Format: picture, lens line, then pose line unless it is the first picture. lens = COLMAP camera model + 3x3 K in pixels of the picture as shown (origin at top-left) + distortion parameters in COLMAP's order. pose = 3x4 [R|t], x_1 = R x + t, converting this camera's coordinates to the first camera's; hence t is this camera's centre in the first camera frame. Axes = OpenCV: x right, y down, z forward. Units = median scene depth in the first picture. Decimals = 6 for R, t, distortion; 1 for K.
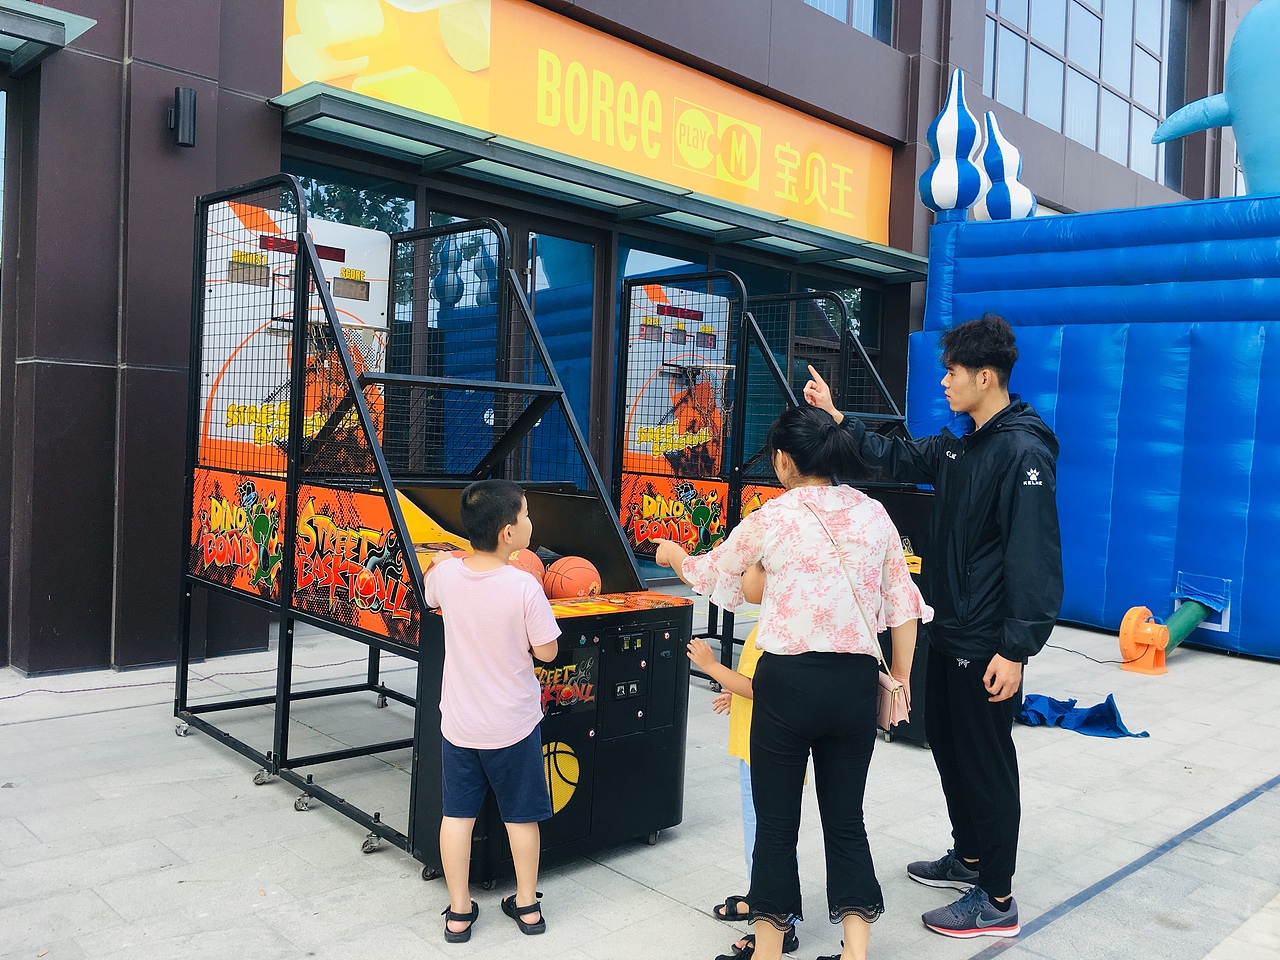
lens RADIAL K [[1082.7, 0, 640.6], [0, 1082.7, 470.3], [0, 0, 1]] dist [0.069049, -0.093040]
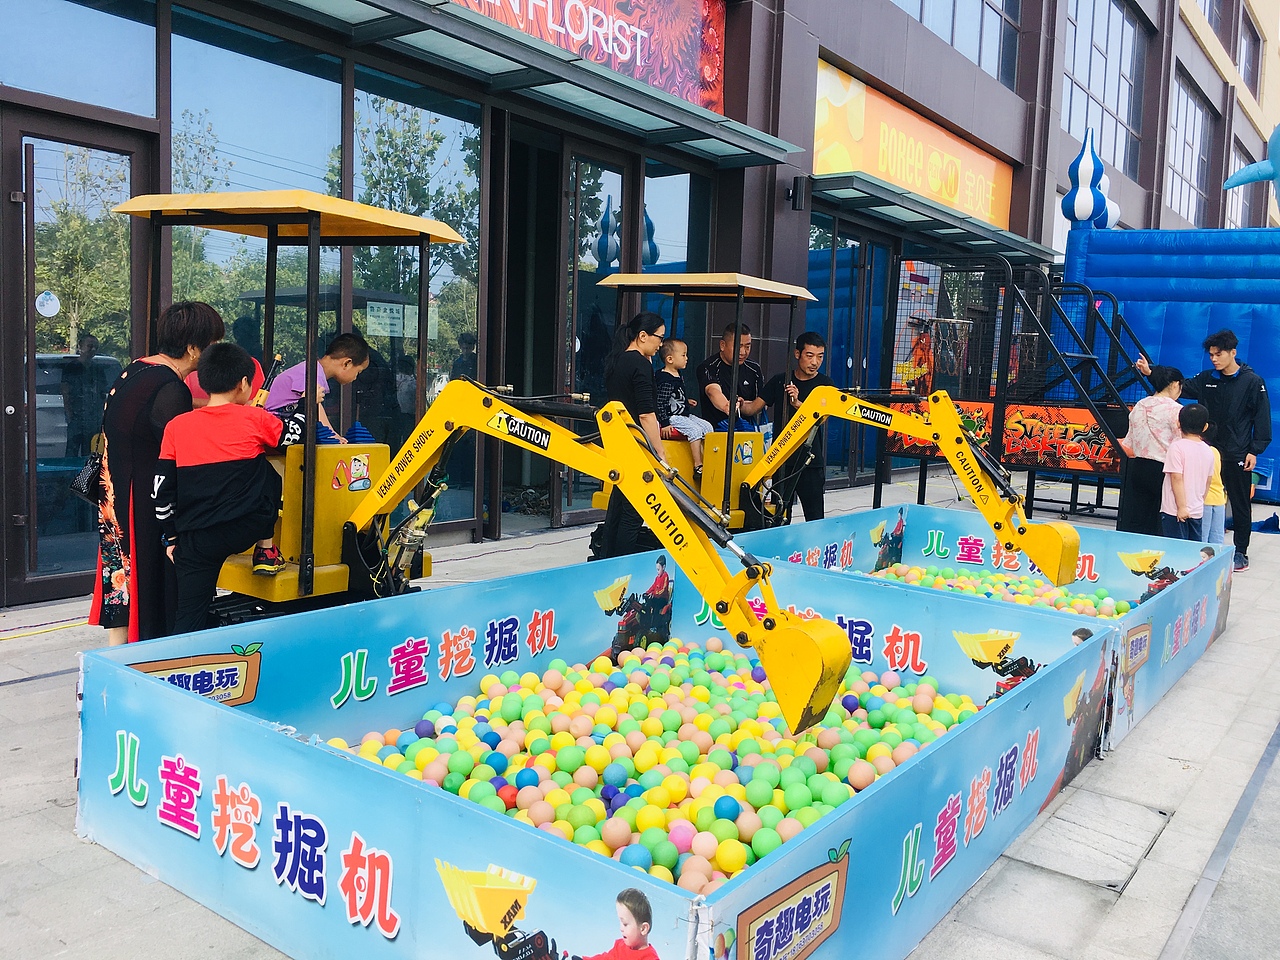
lens RADIAL K [[1082.7, 0, 638.7], [0, 1082.7, 470.9], [0, 0, 1]] dist [0.069049, -0.093040]
pose [[0.986443, -0.017361, 0.163184, -0.978660], [0.005954, 0.997520, 0.070134, -0.008006], [-0.163997, -0.068211, 0.984100, -0.695138]]
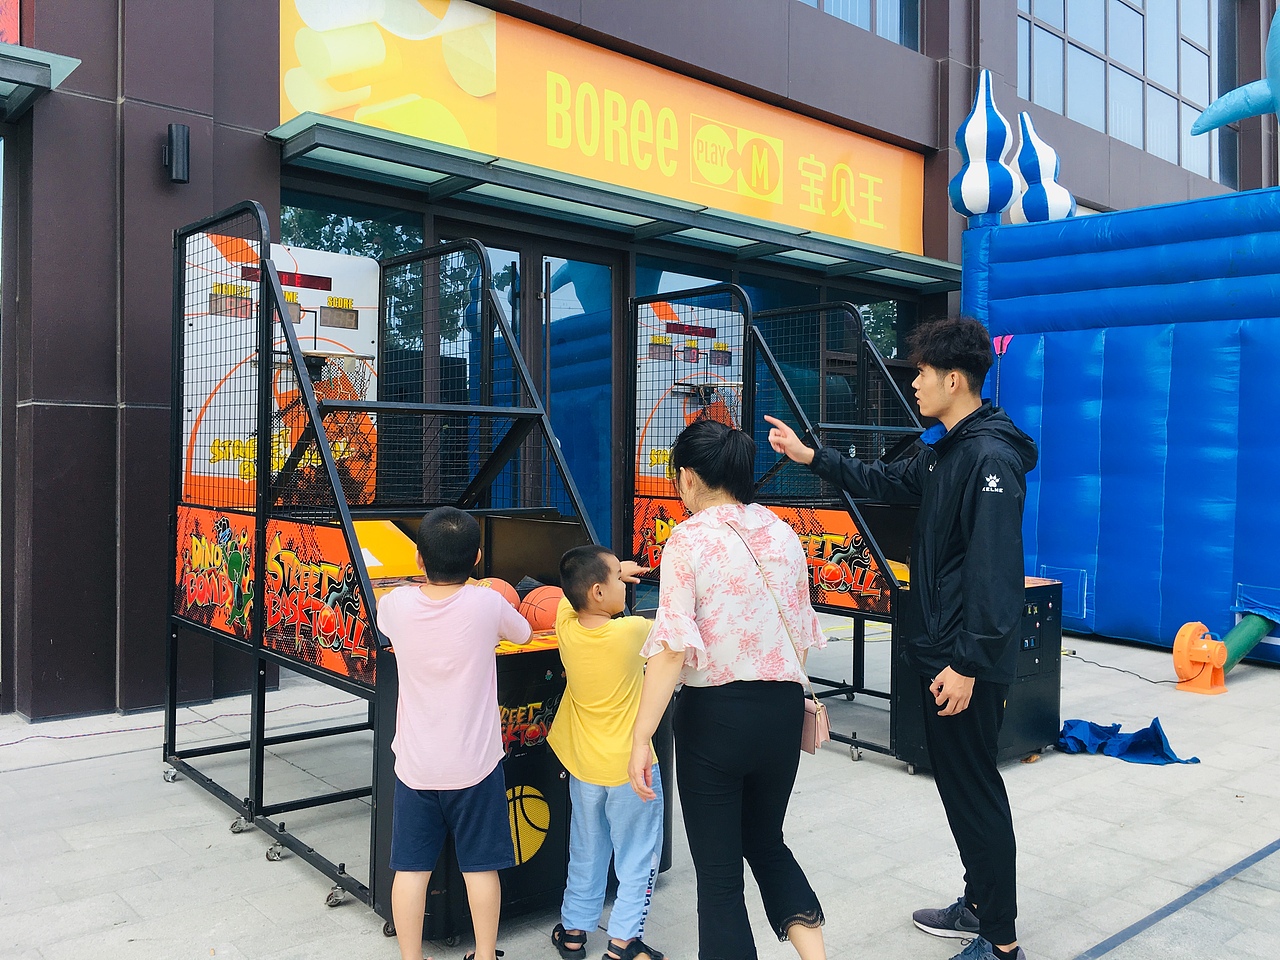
lens RADIAL K [[1082.7, 0, 643.8], [0, 1082.7, 473.5], [0, 0, 1]] dist [0.069049, -0.093040]
pose [[0.997859, -0.033396, -0.056231, 0.053540], [0.032183, 0.999232, -0.022341, 0.003695], [0.056934, 0.020483, 0.998168, 0.039768]]
